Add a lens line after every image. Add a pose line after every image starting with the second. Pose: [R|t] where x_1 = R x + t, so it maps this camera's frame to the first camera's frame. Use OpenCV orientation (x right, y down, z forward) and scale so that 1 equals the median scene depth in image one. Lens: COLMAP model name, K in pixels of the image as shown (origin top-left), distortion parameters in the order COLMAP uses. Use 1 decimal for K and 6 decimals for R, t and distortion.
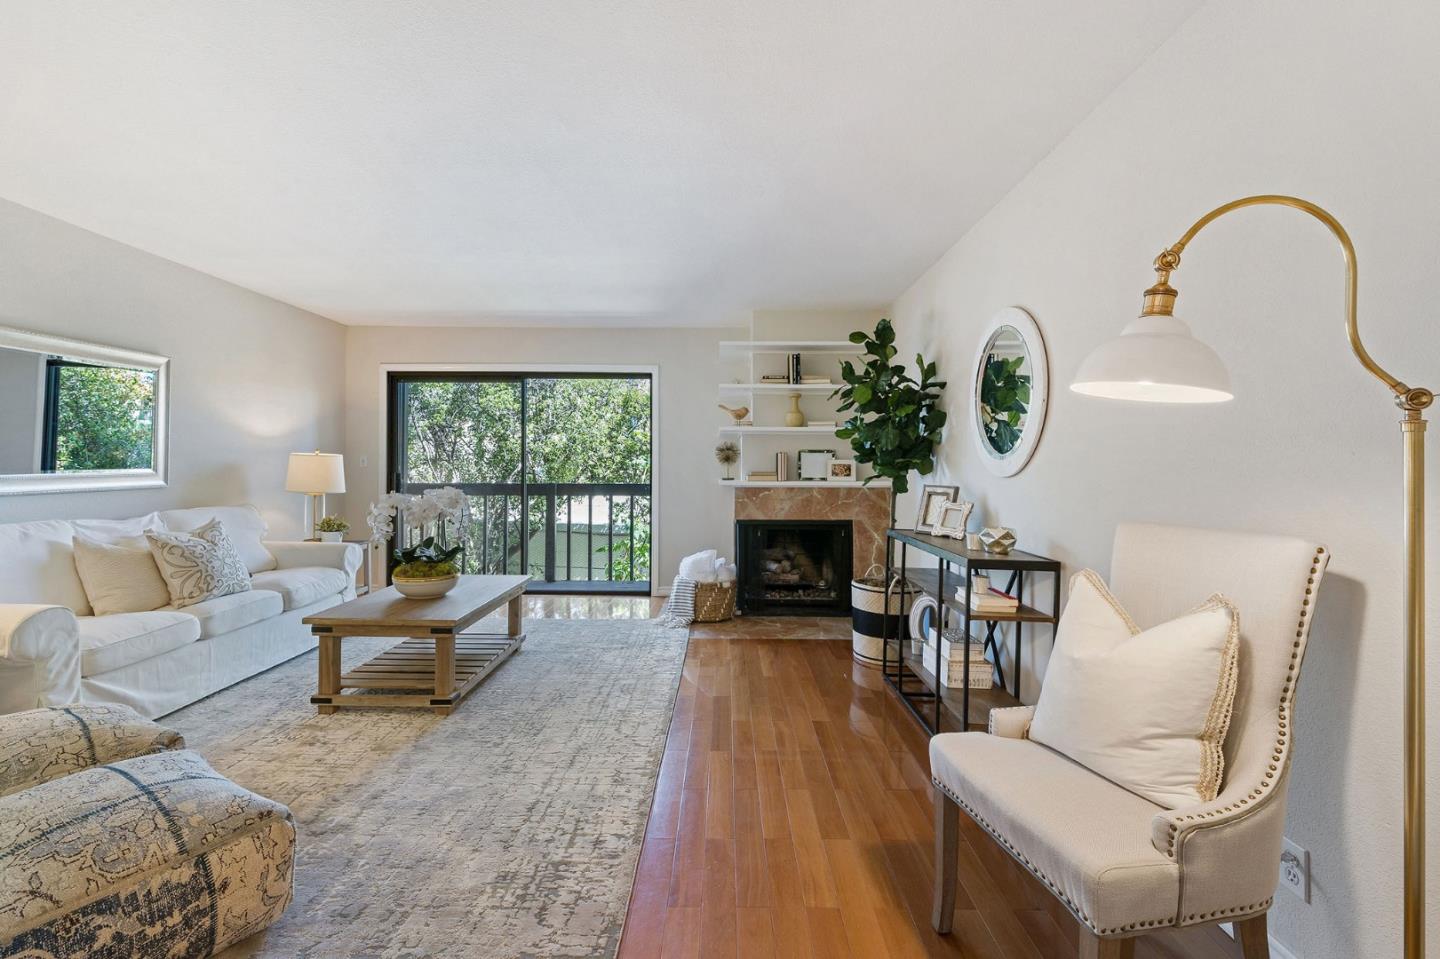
lens RADIAL K [[624.8, 0, 720.1], [0, 624.8, 465.6], [0, 0, 1]] dist [0.011979, 0.000123]
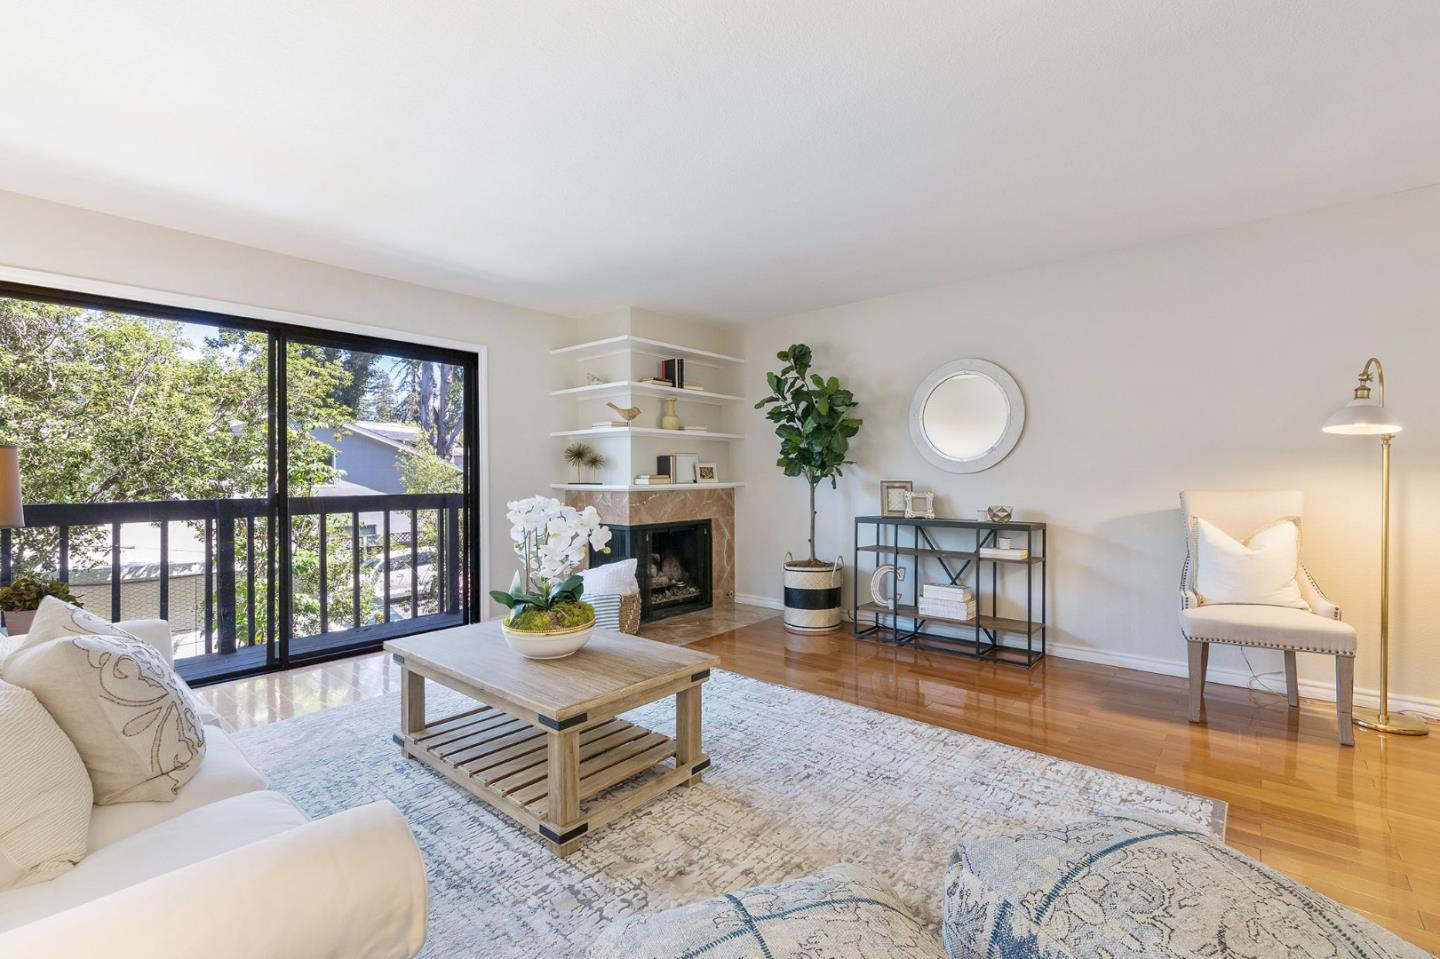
lens RADIAL K [[624.8, 0, 721.3], [0, 624.8, 483.5], [0, 0, 1]] dist [0.011979, 0.000123]
pose [[0.641013, -0.019102, 0.767293, -0.612671], [0.008041, 0.999803, 0.018172, 0.006533], [-0.767488, -0.005479, 0.641040, 0.290309]]
